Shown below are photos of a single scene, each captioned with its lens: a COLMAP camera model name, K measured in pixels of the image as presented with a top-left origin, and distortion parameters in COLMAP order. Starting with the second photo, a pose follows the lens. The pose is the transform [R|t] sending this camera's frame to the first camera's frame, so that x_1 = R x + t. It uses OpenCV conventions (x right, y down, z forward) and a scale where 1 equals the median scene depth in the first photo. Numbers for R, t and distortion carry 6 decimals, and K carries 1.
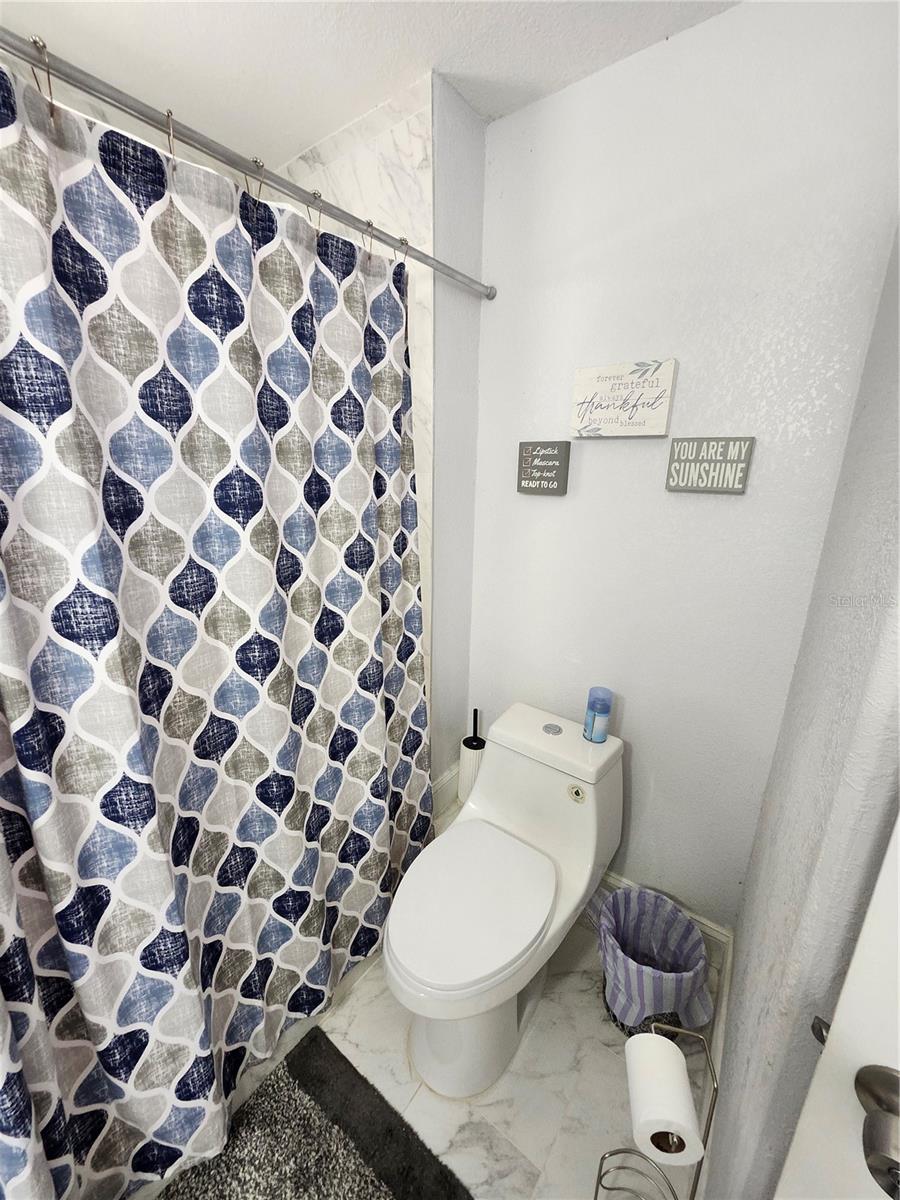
lens RADIAL K [[470.1, 0, 443.1], [0, 470.1, 597.5], [0, 0, 1]] dist [0.001639, -0.000634]
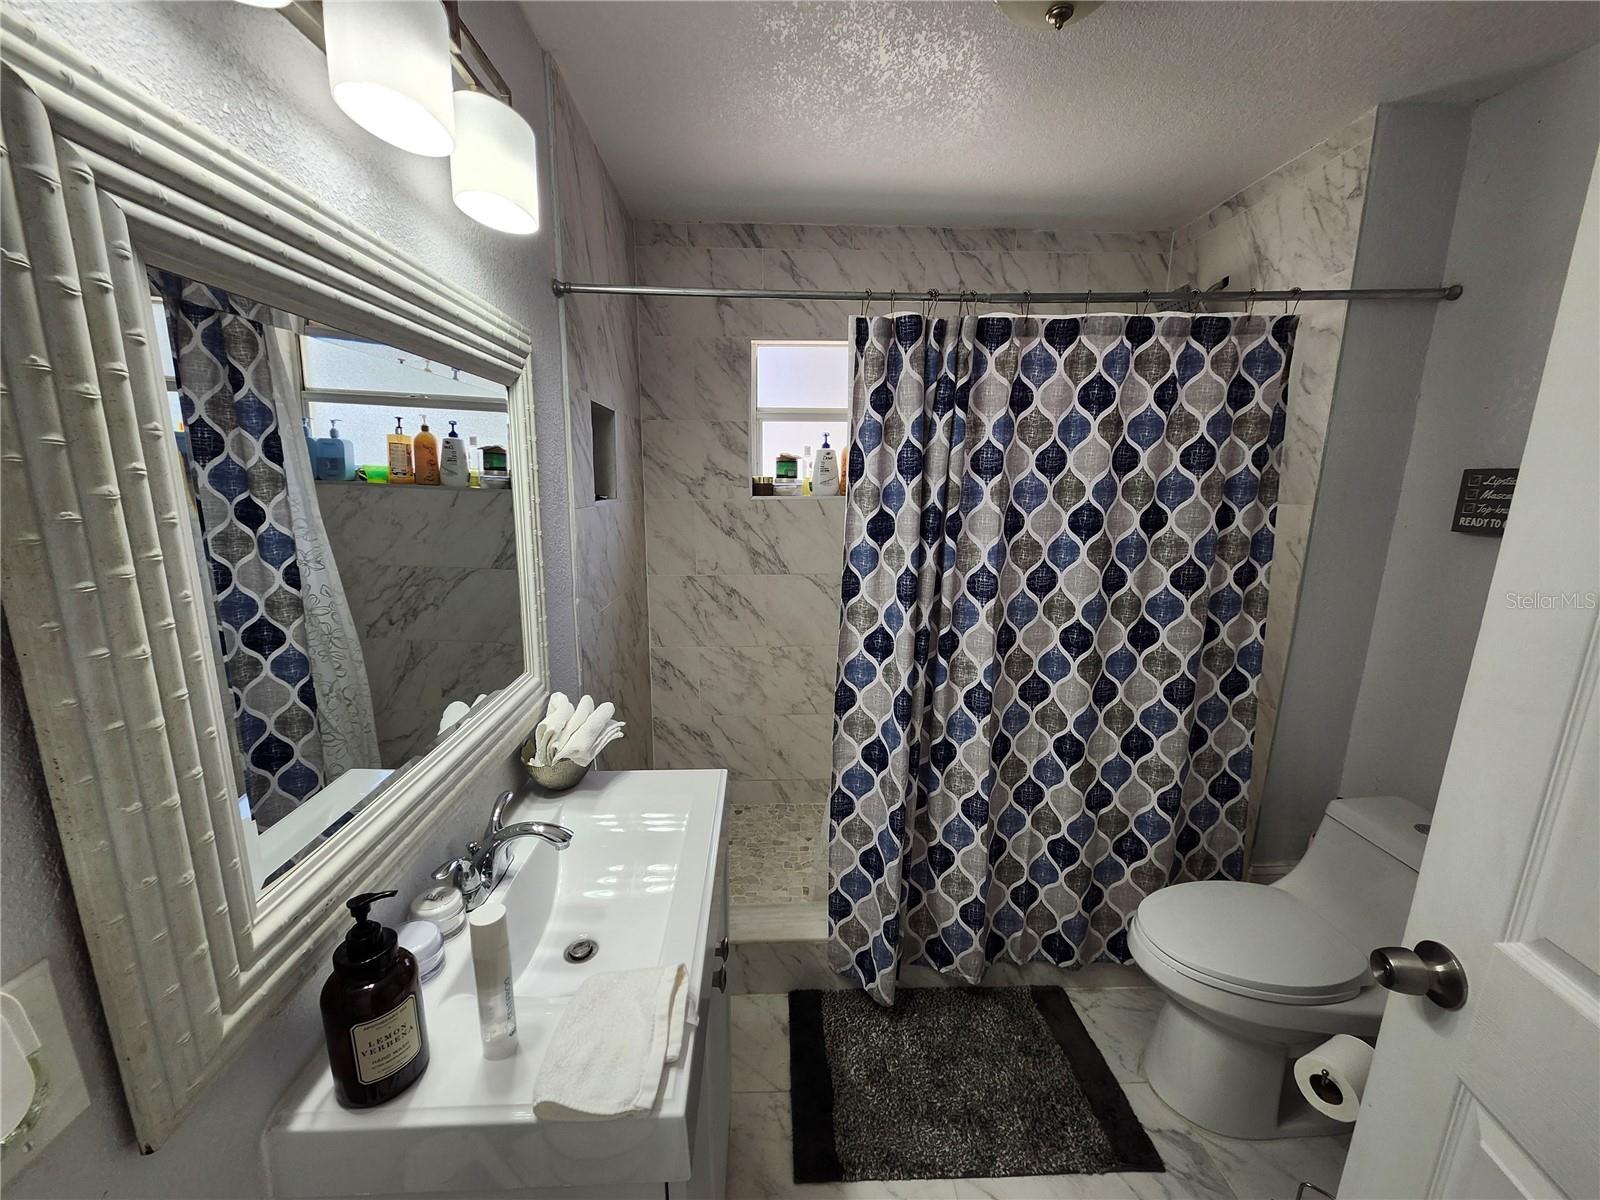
lens RADIAL K [[626.8, 0, 793.9], [0, 626.8, 606.4], [0, 0, 1]] dist [0.001639, -0.000634]
pose [[0.635955, 0.147961, -0.757409, 0.382499], [-0.201661, 0.979209, 0.021967, 0.137548], [0.744912, 0.138771, 0.652571, -0.685328]]
